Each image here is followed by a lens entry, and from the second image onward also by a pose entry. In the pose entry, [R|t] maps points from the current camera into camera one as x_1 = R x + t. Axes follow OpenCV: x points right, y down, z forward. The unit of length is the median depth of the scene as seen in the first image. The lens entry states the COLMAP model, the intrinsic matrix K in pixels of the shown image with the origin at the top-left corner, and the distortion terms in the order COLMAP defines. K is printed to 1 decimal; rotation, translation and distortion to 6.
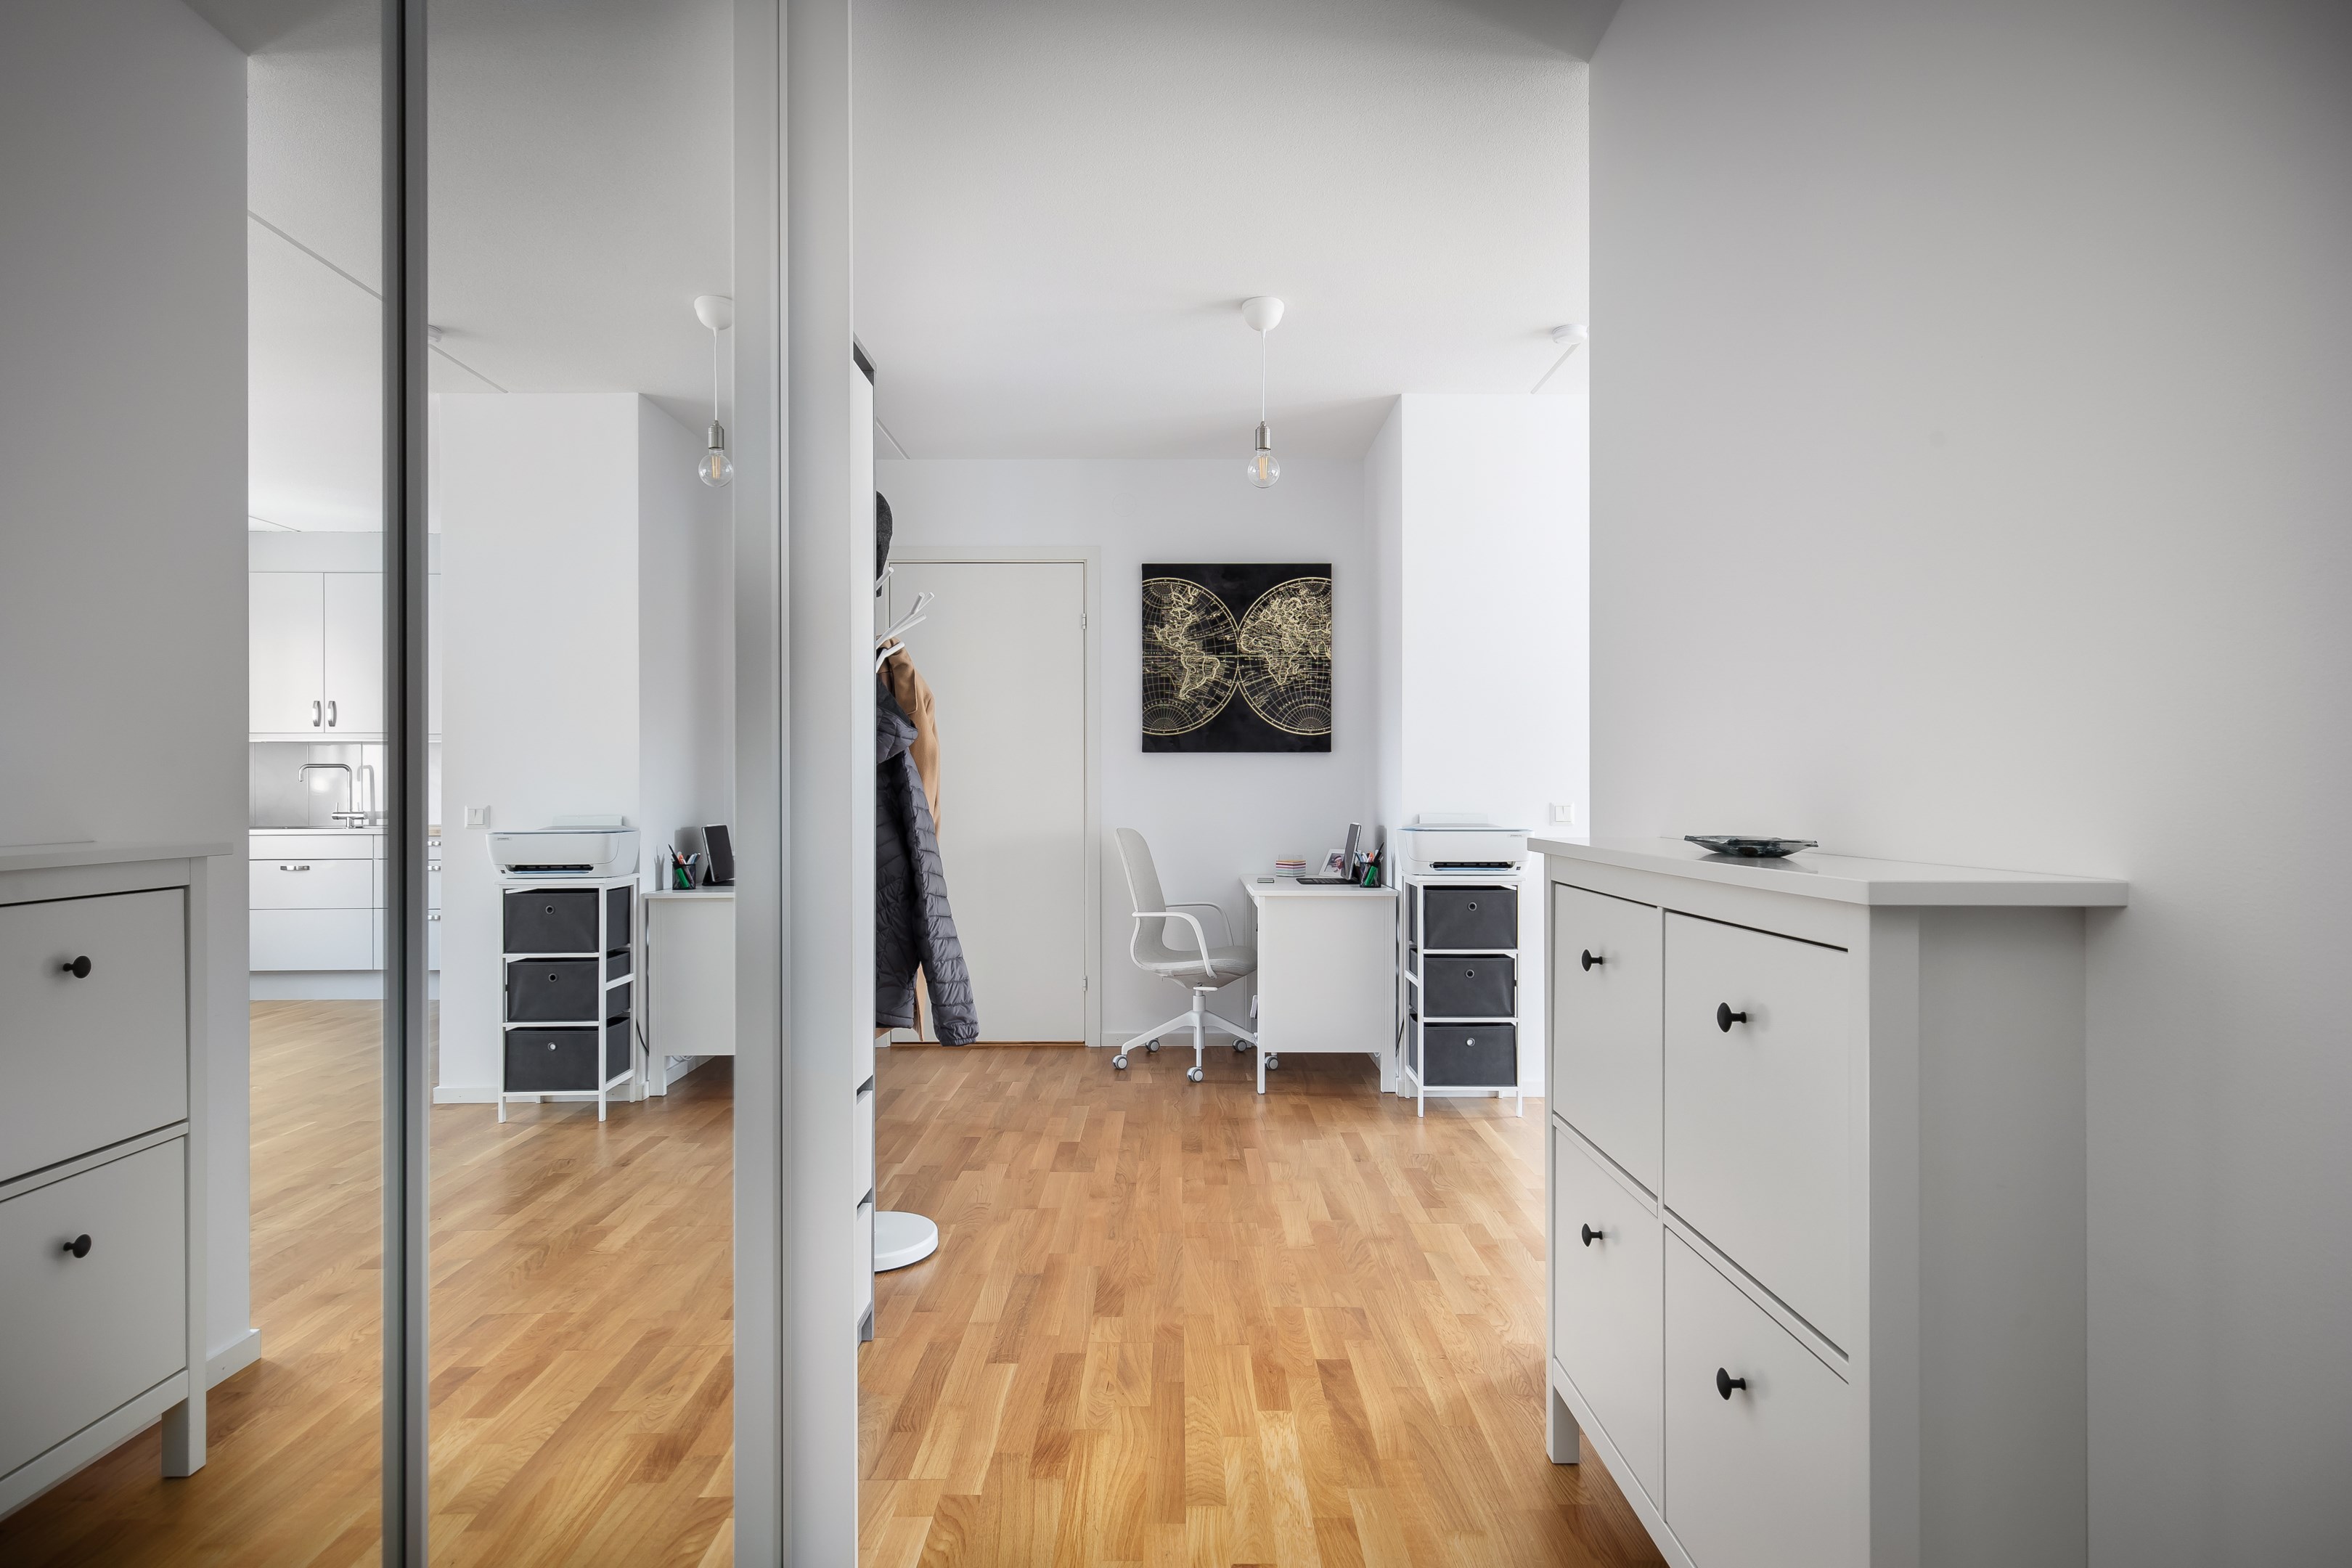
lens RADIAL K [[1271.6, 0, 1176.0], [0, 1271.6, 784.0], [0, 0, 1]] dist [0.000655, 0.000235]
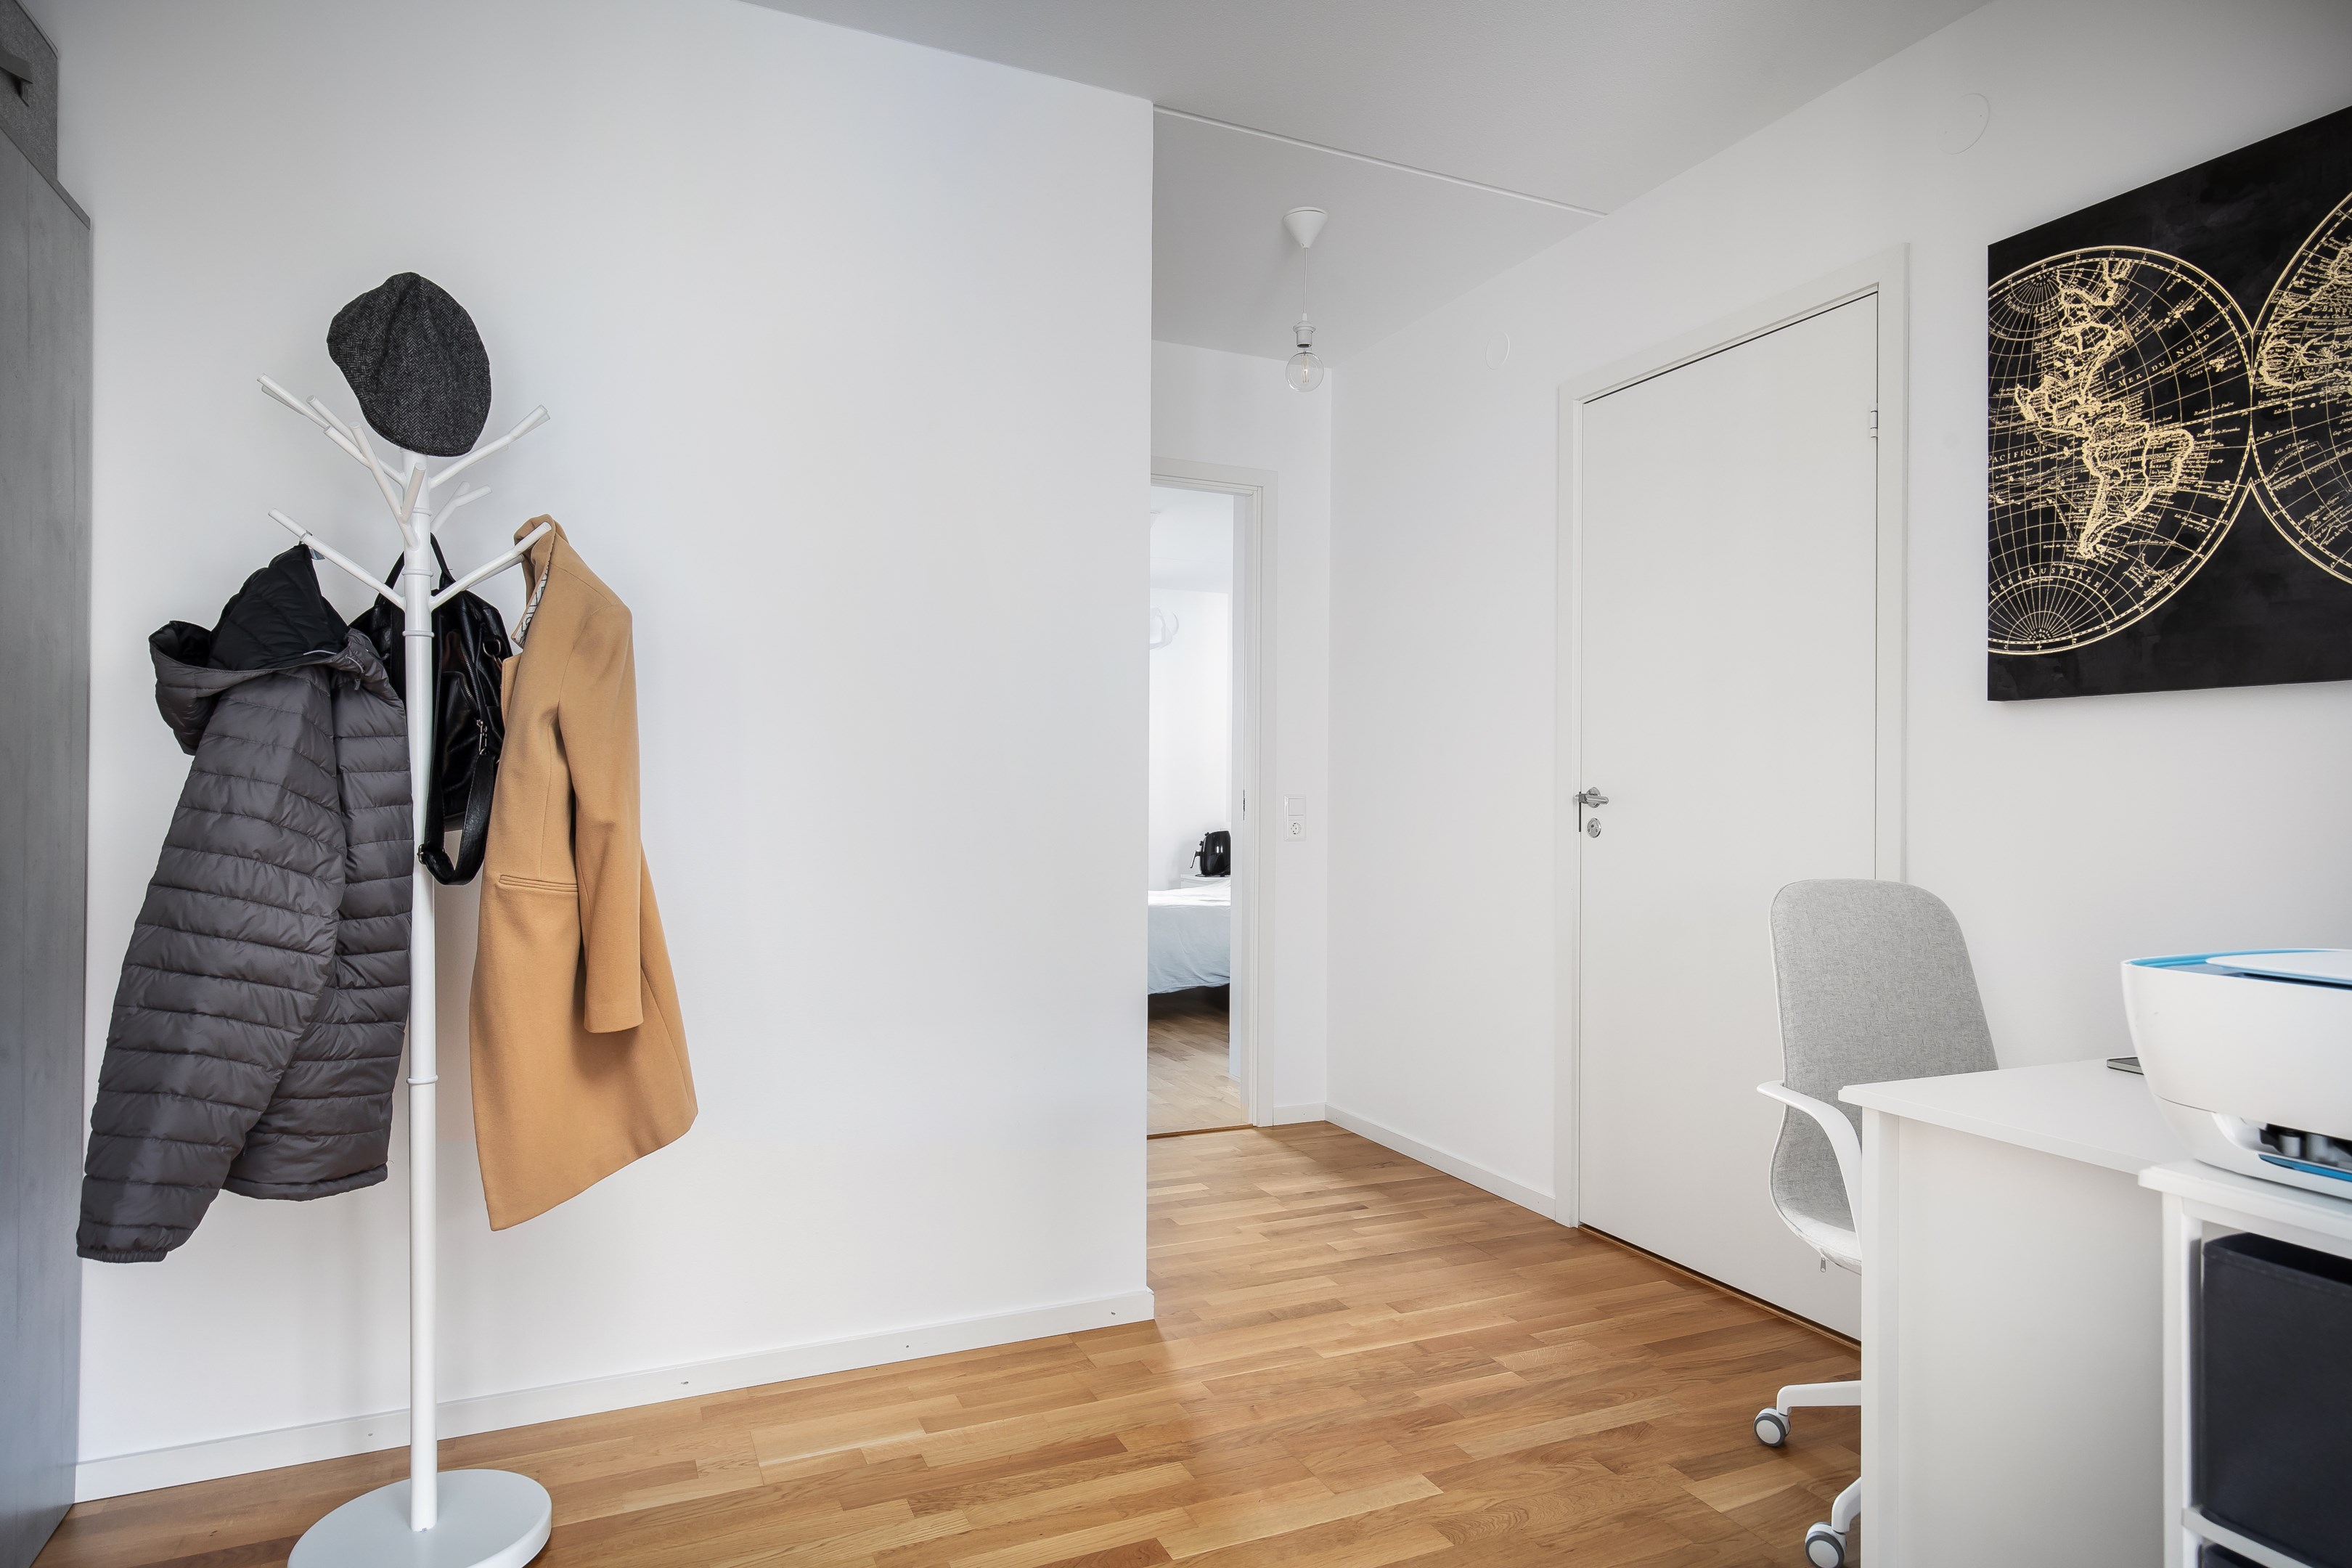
lens RADIAL K [[1341.0, 0, 1176.0], [0, 1341.0, 784.0], [0, 0, 1]] dist [-0.000715, 0.000067]
pose [[0.418145, -0.003415, -0.908374, 0.258877], [-0.006343, 0.999958, -0.006680, 0.006608], [0.908358, 0.008555, 0.418106, 0.579162]]
